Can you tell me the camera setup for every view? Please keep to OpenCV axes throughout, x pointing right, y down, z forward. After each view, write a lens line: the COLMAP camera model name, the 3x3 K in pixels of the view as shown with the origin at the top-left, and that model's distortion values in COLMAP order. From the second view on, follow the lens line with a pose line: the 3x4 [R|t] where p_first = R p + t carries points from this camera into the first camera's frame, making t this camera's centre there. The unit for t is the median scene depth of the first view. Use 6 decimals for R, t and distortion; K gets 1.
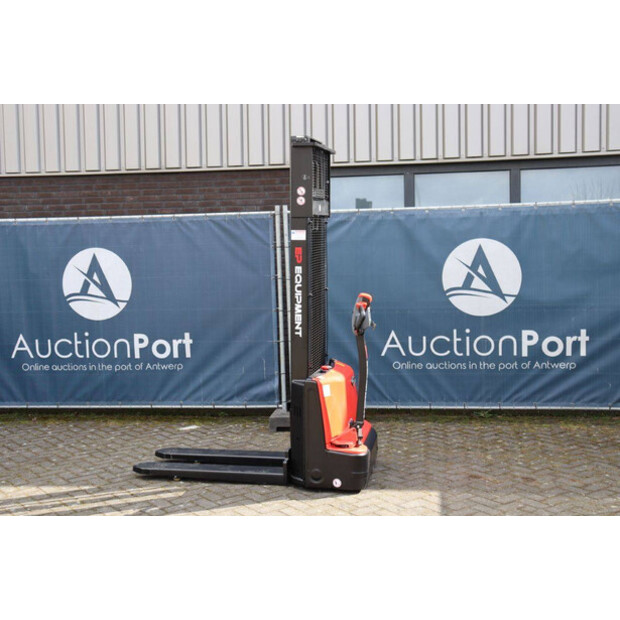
lens RADIAL K [[852.4, 0, 309.4], [0, 852.4, 304.4], [0, 0, 1]] dist [0.051192, 0.045507]
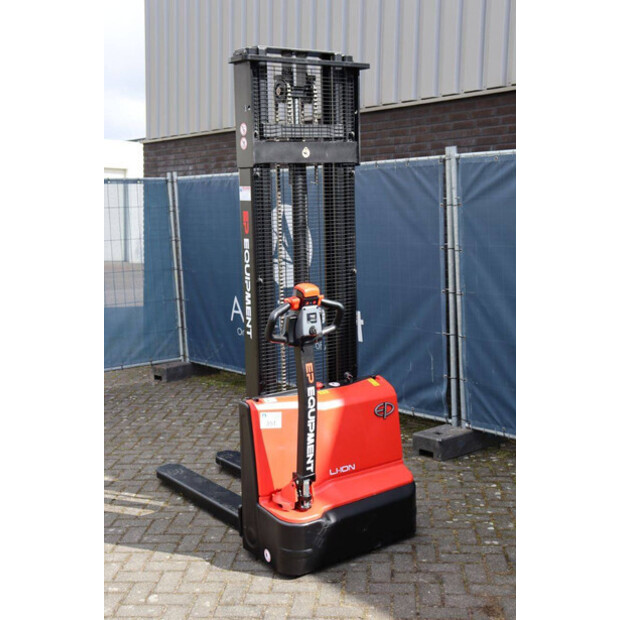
lens RADIAL K [[852.4, 0, 309.4], [0, 852.4, 304.4], [0, 0, 1]] dist [0.051192, 0.045507]
pose [[0.742467, 0.083617, -0.664643, 0.363905], [-0.041416, 0.996011, 0.079040, -0.035431], [0.668601, -0.031158, 0.742968, 0.377395]]
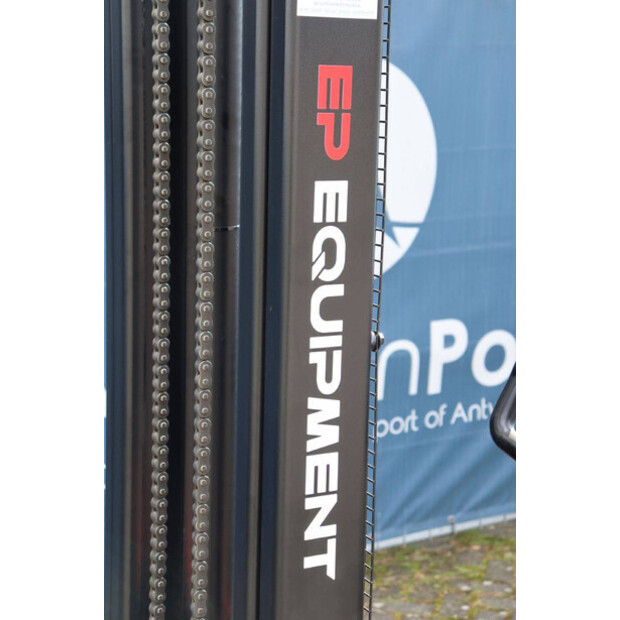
lens RADIAL K [[1334.6, 0, 310.0], [0, 1334.6, 310.0], [0, 0, 1]] dist [0.039417, 0.088472]
pose [[0.757369, -0.095092, 0.646027, -0.139000], [0.030979, 0.993458, 0.109914, -0.035372], [-0.652252, -0.063232, 0.755360, 0.589826]]
